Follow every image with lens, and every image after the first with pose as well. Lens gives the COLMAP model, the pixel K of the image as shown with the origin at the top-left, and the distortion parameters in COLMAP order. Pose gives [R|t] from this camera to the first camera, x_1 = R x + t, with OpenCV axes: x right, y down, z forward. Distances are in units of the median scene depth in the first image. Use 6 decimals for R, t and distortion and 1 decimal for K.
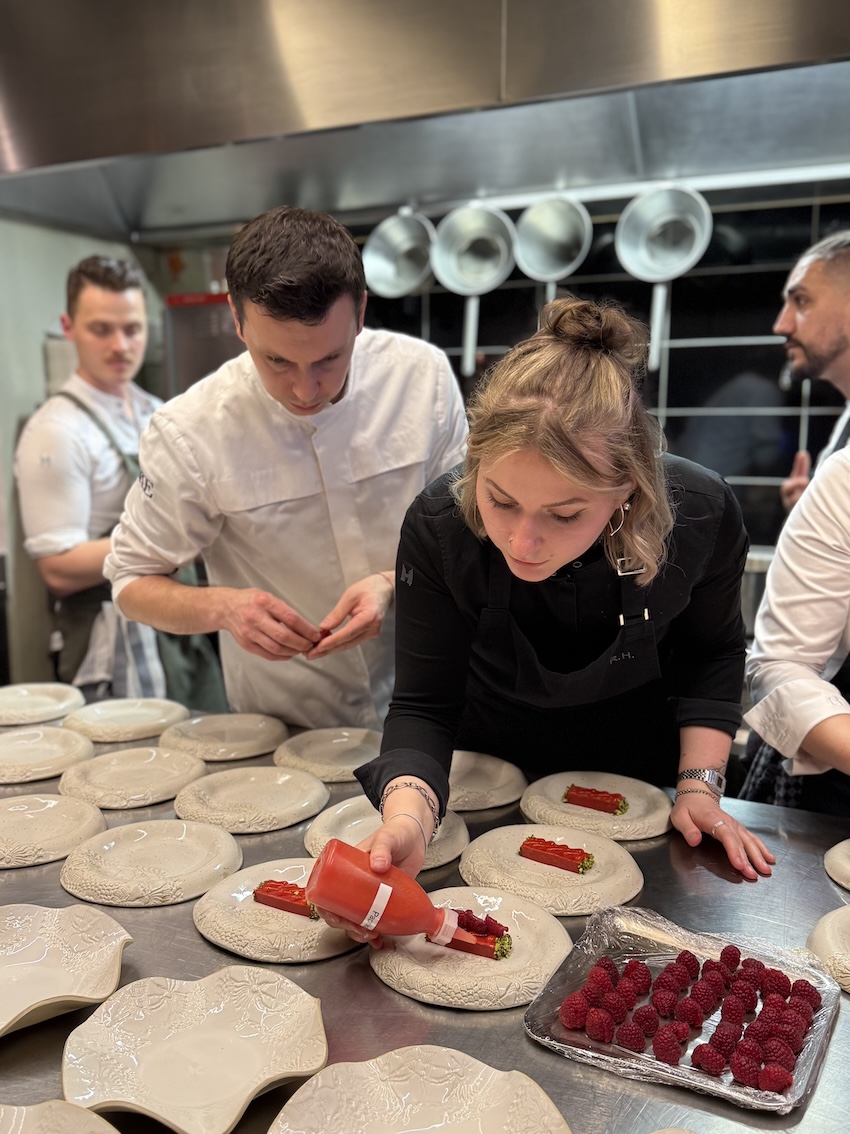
lens RADIAL K [[1016.2, 0, 425.0], [0, 1016.2, 567.0], [0, 0, 1]] dist [0.138223, -0.287282]
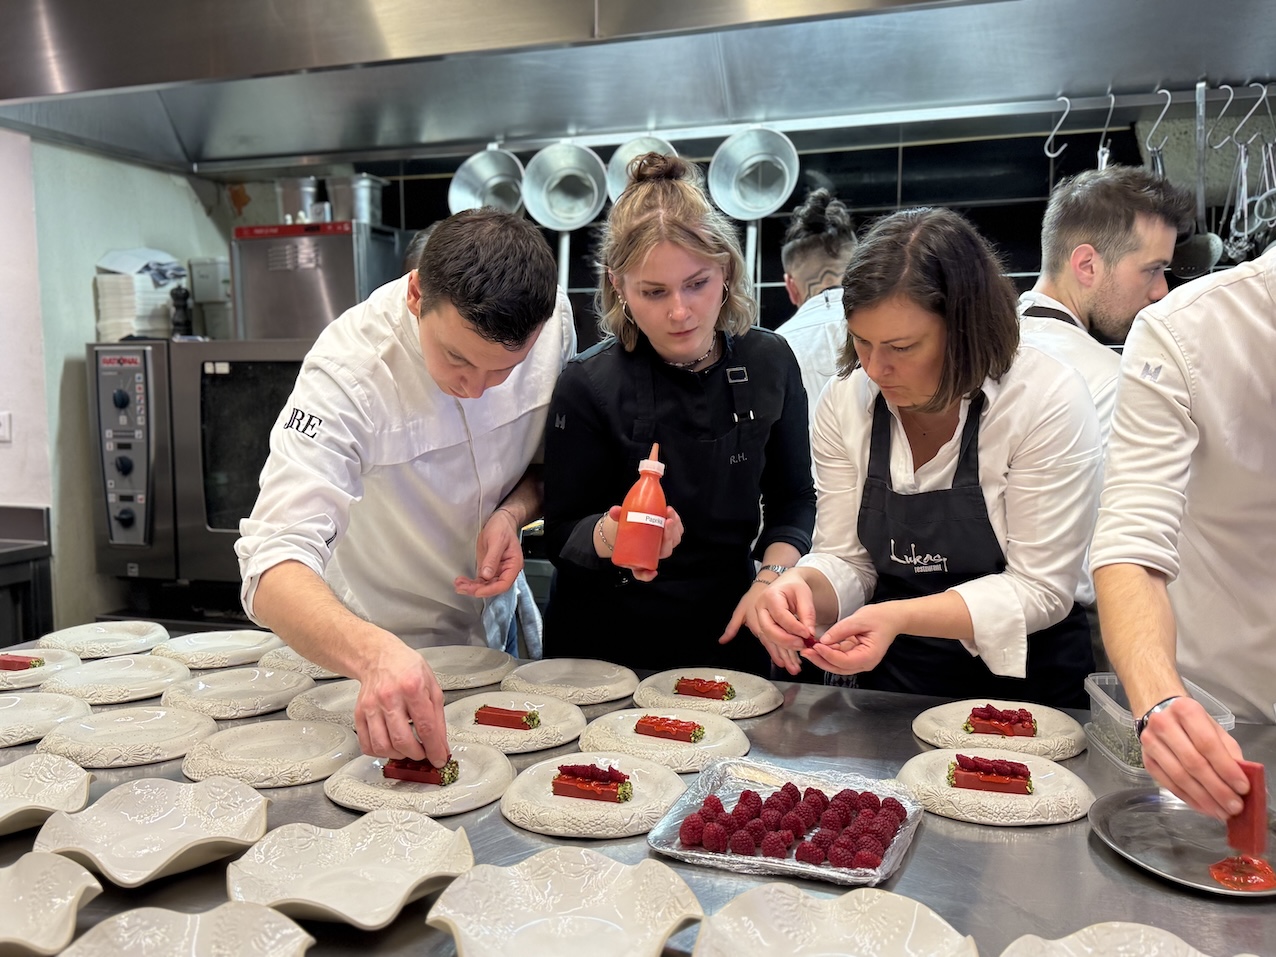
lens RADIAL K [[1143.5, 0, 638.0], [0, 1143.5, 478.5], [0, 0, 1]] dist [0.138223, -0.287282]
pose [[0.992820, -0.011059, 0.119104, -0.036448], [0.018614, 0.997871, -0.062502, 0.080262], [-0.118159, 0.064271, 0.990913, -0.160911]]
